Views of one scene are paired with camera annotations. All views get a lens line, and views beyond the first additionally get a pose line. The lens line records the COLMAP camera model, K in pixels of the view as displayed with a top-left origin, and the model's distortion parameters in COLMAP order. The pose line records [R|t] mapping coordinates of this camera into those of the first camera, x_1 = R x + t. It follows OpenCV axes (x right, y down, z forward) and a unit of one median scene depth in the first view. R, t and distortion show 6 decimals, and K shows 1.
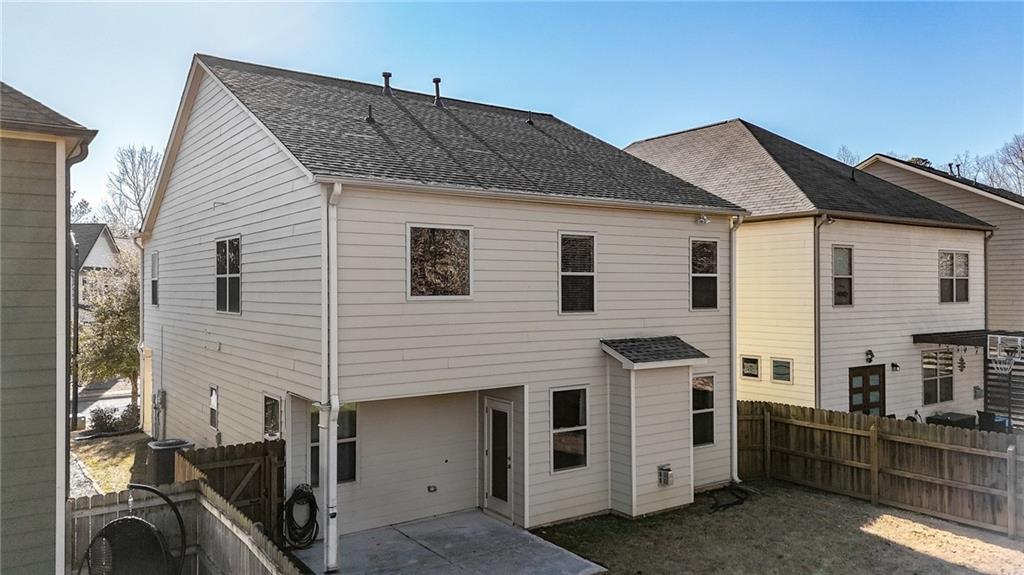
lens RADIAL K [[742.5, 0, 512.0], [0, 742.5, 287.5], [0, 0, 1]] dist [0.080640, -0.075515]
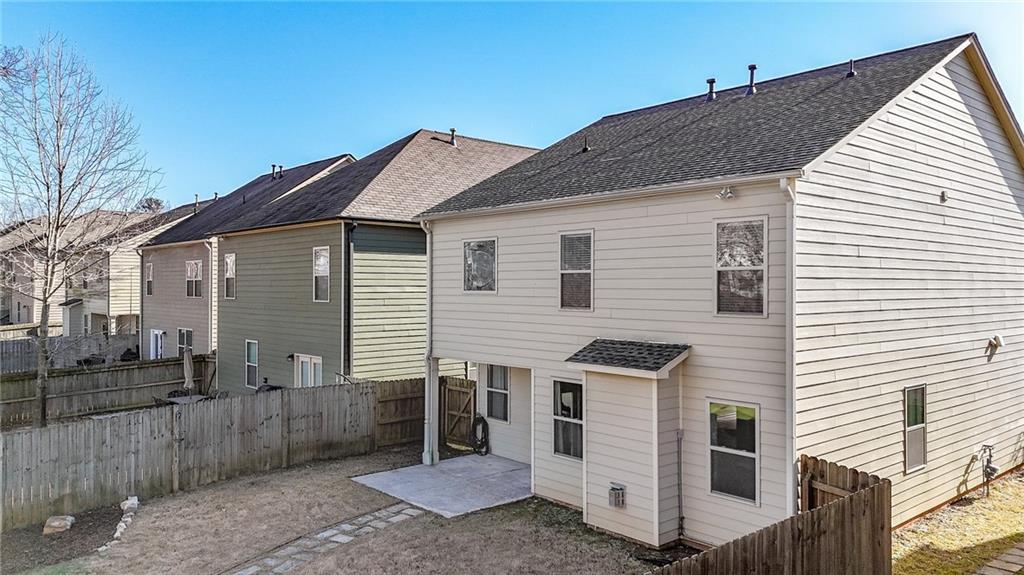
lens RADIAL K [[752.4, 0, 527.6], [0, 752.4, 284.6], [0, 0, 1]] dist [0.010919, 0.002288]
pose [[0.125380, 0.003690, -0.992102, 1.114209], [-0.000089, 0.999993, 0.003708, -0.004211], [0.992109, -0.000377, 0.125380, 0.804635]]
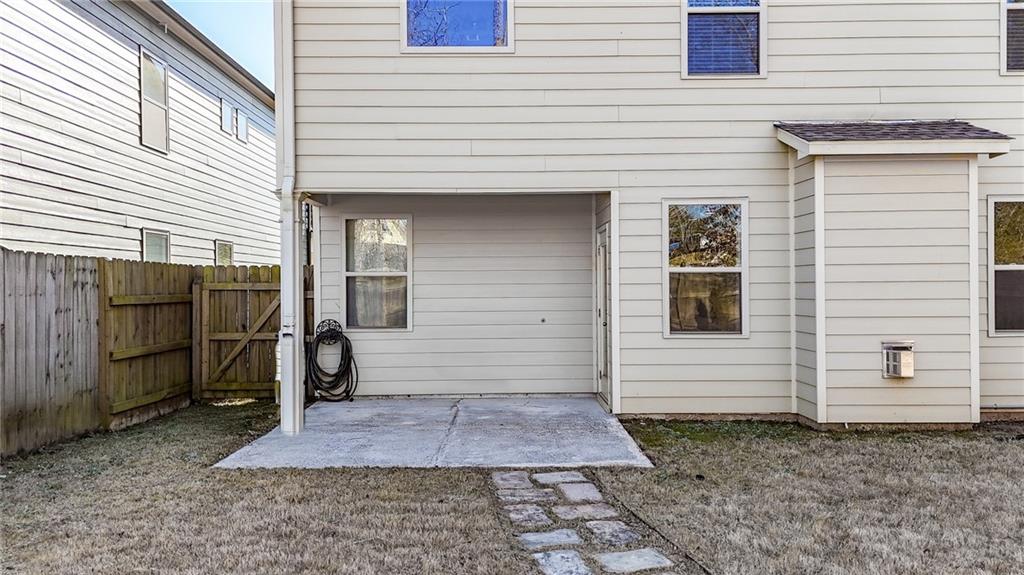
lens RADIAL K [[742.5, 0, 512.0], [0, 742.5, 287.5], [0, 0, 1]] dist [0.080640, -0.075515]
pose [[0.821881, -0.003711, -0.569647, 0.291341], [0.005913, 0.999980, 0.002017, 0.201548], [0.569628, -0.005026, 0.821887, 0.408948]]
